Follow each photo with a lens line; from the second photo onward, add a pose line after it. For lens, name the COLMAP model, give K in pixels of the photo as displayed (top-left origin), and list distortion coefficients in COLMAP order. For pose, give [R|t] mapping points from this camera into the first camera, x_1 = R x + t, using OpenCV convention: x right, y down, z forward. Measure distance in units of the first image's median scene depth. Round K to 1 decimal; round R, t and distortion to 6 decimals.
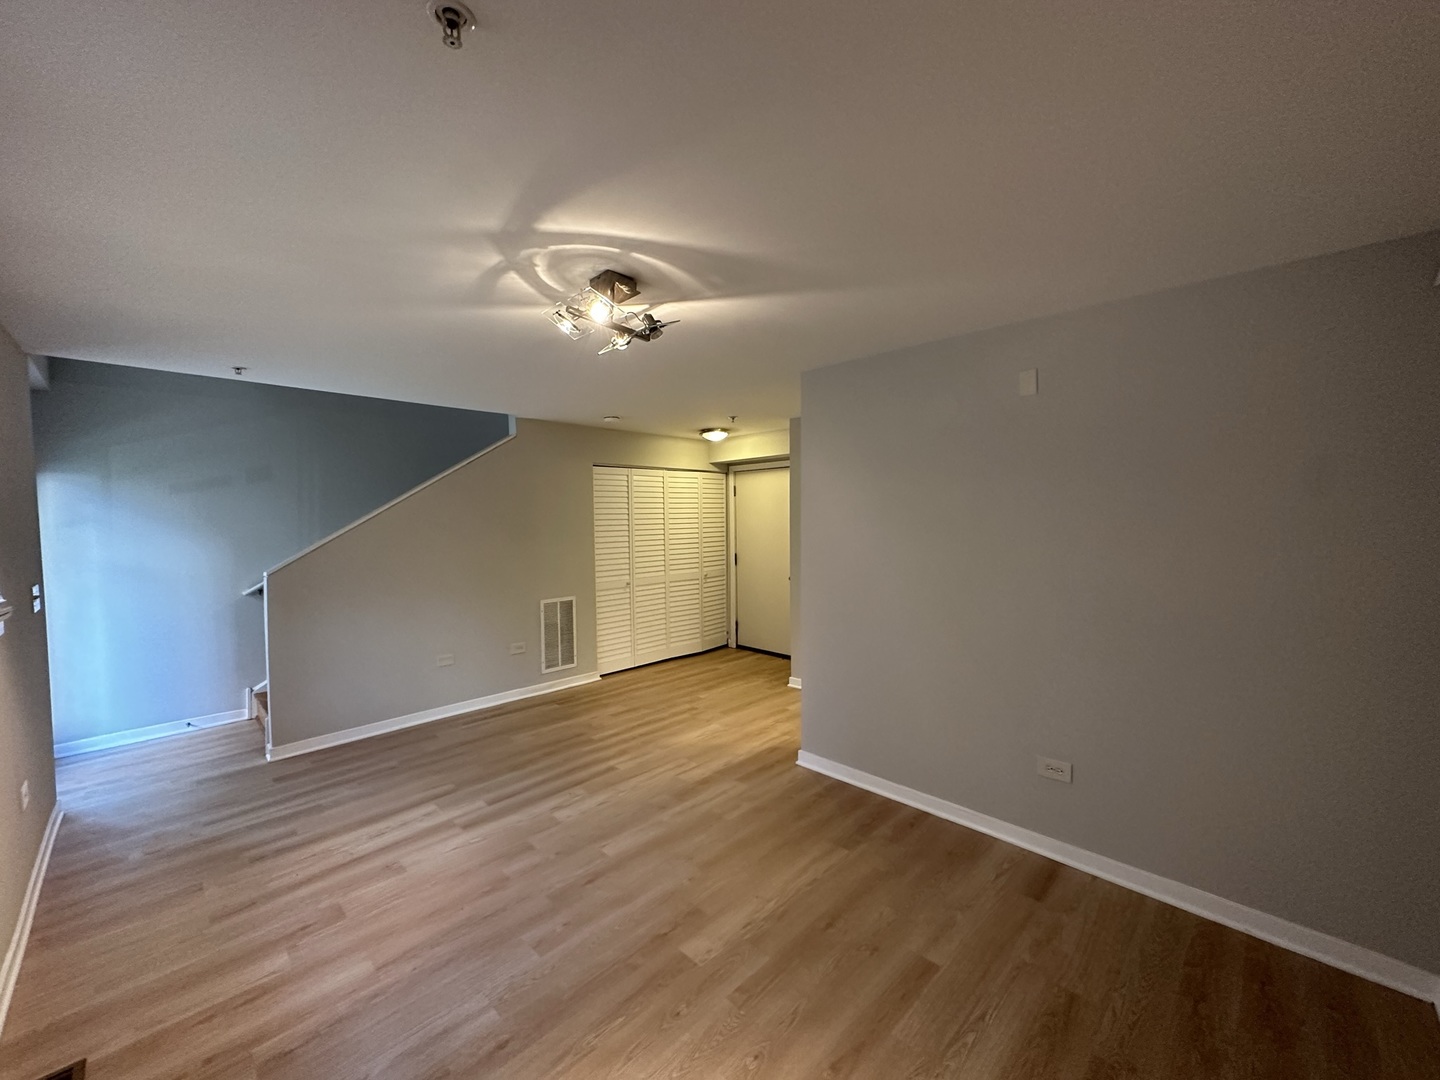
lens RADIAL K [[572.6, 0, 721.7], [0, 572.6, 541.9], [0, 0, 1]] dist [-0.001625, -0.000095]
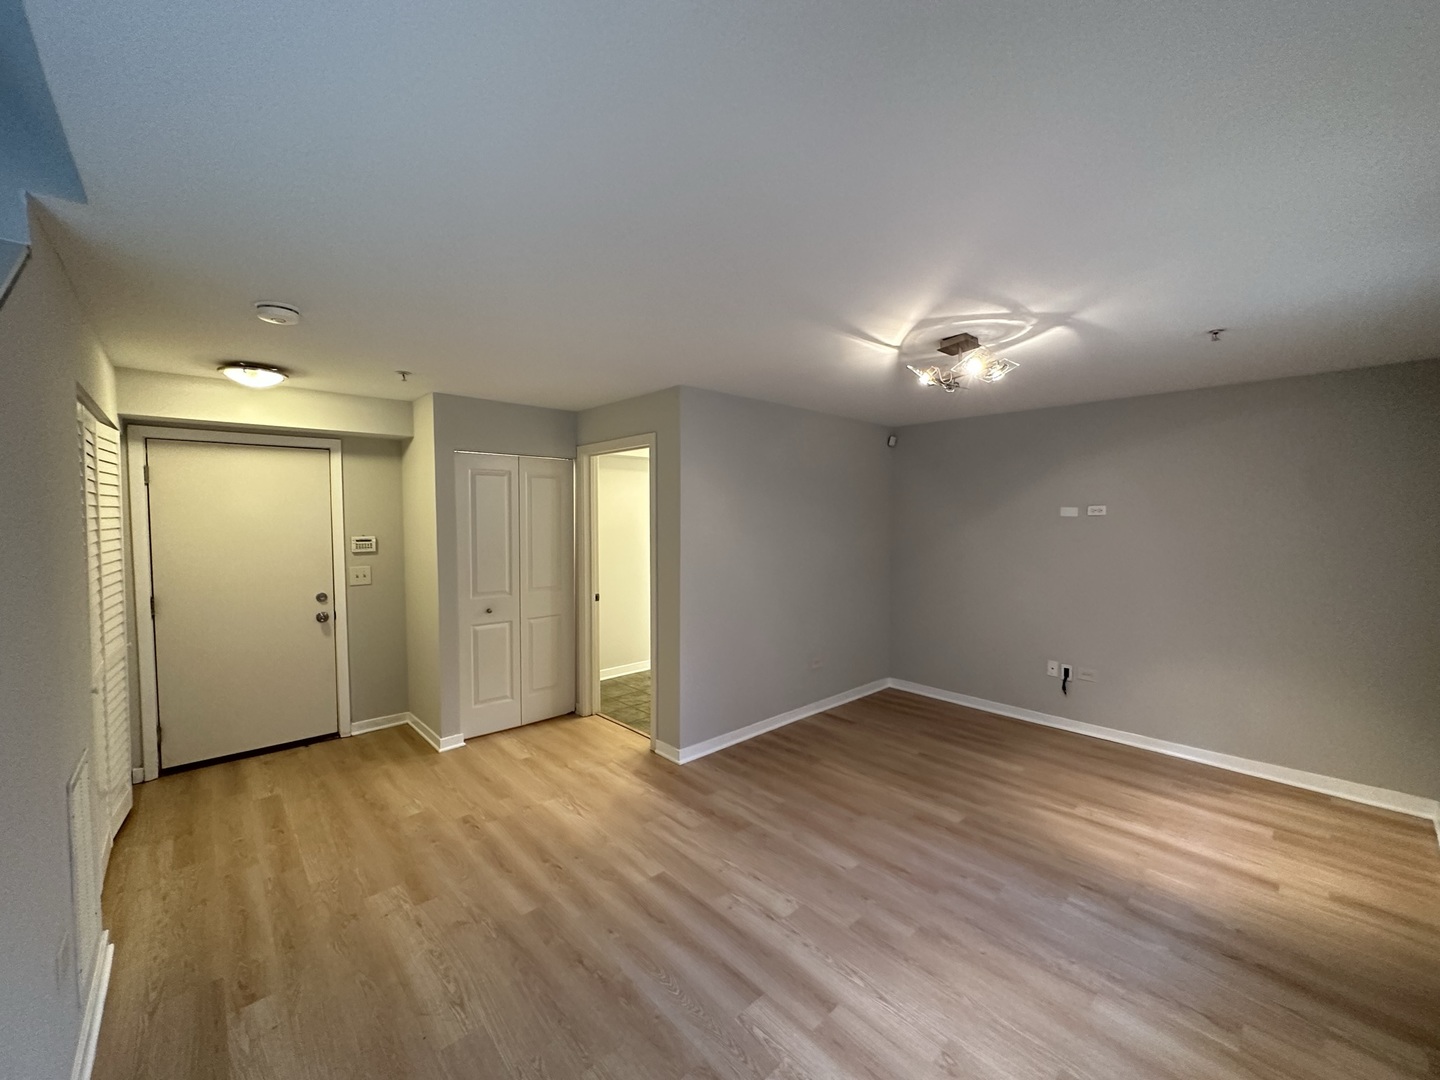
lens RADIAL K [[573.1, 0, 718.0], [0, 573.1, 540.2], [0, 0, 1]] dist [-0.001884, 0.000267]
pose [[0.044564, -0.032717, 0.998471, -1.018667], [0.047910, 0.998384, 0.030576, -0.046798], [-0.997857, 0.046474, 0.046059, 1.009265]]
